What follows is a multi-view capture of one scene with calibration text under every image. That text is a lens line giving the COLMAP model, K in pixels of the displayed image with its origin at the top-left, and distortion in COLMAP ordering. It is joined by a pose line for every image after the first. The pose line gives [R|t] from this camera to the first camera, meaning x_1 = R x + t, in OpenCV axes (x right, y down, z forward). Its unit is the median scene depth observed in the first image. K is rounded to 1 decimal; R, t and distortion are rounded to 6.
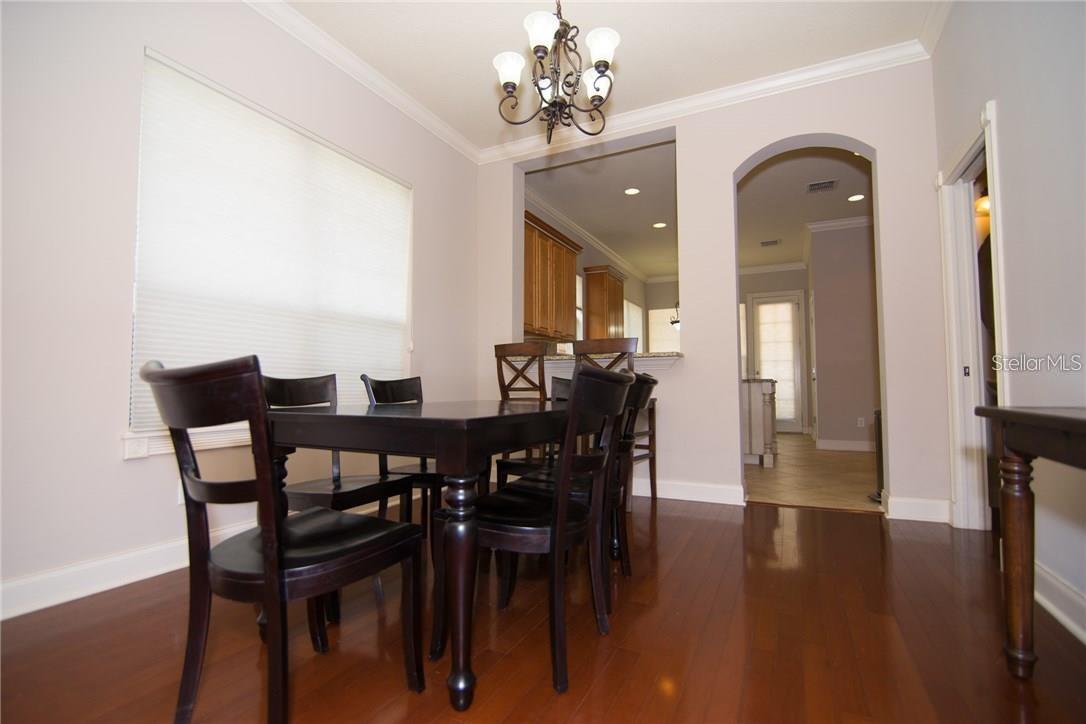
lens RADIAL K [[508.6, 0, 544.6], [0, 508.6, 362.3], [0, 0, 1]] dist [-0.001373, -0.000144]
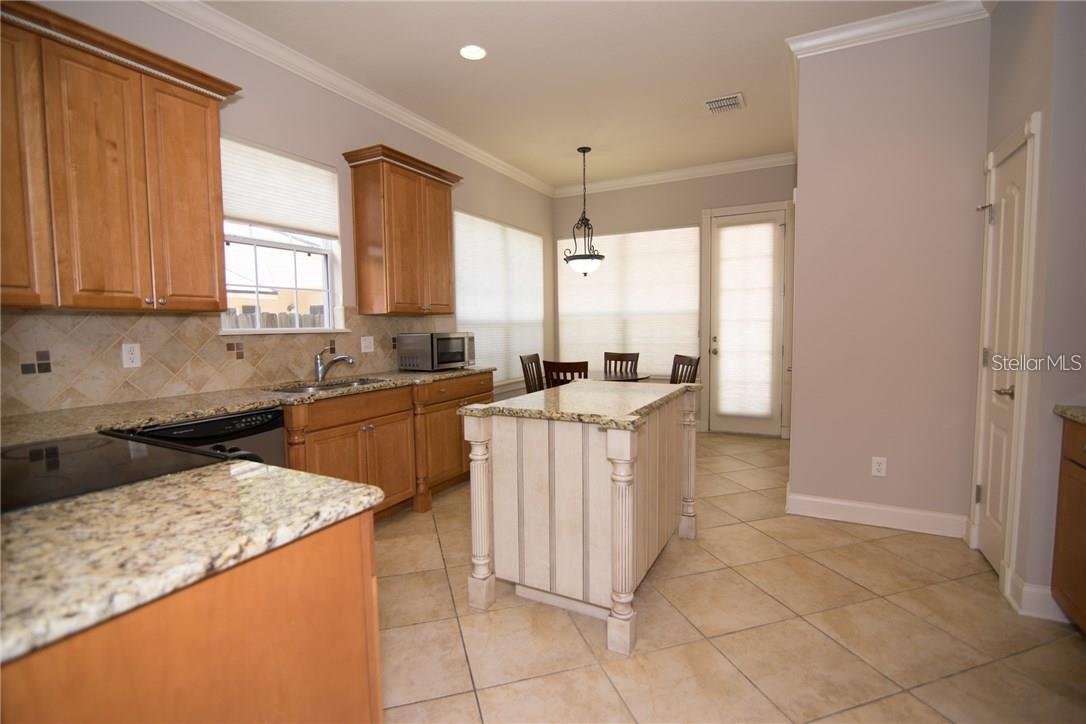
lens RADIAL K [[508.6, 0, 539.5], [0, 508.6, 359.5], [0, 0, 1]] dist [-0.001373, -0.000144]
pose [[0.999437, -0.004790, -0.033211, 0.232782], [0.008630, 0.993160, 0.116444, -0.030387], [0.032426, -0.116665, 0.992642, 0.383826]]
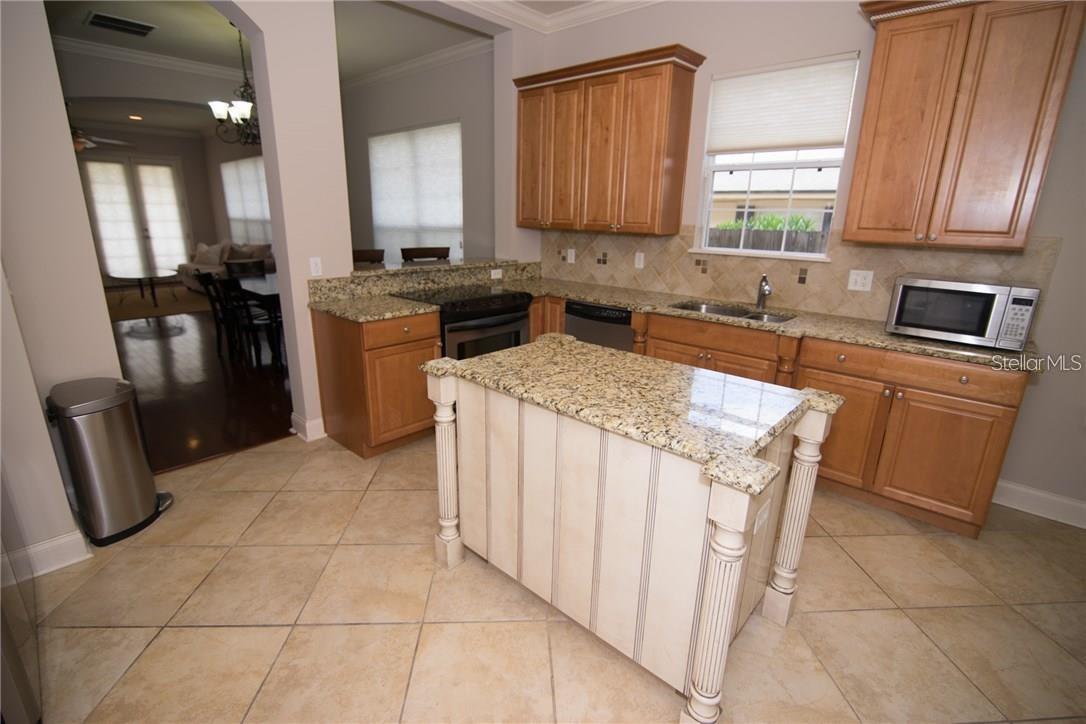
lens RADIAL K [[508.6, 0, 542.1], [0, 508.6, 360.4], [0, 0, 1]] dist [-0.001373, -0.000144]
pose [[-0.270148, 0.268592, -0.924596, 0.401232], [0.029108, 0.962141, 0.270994, -0.038158], [0.962379, 0.046296, -0.267739, 0.619921]]
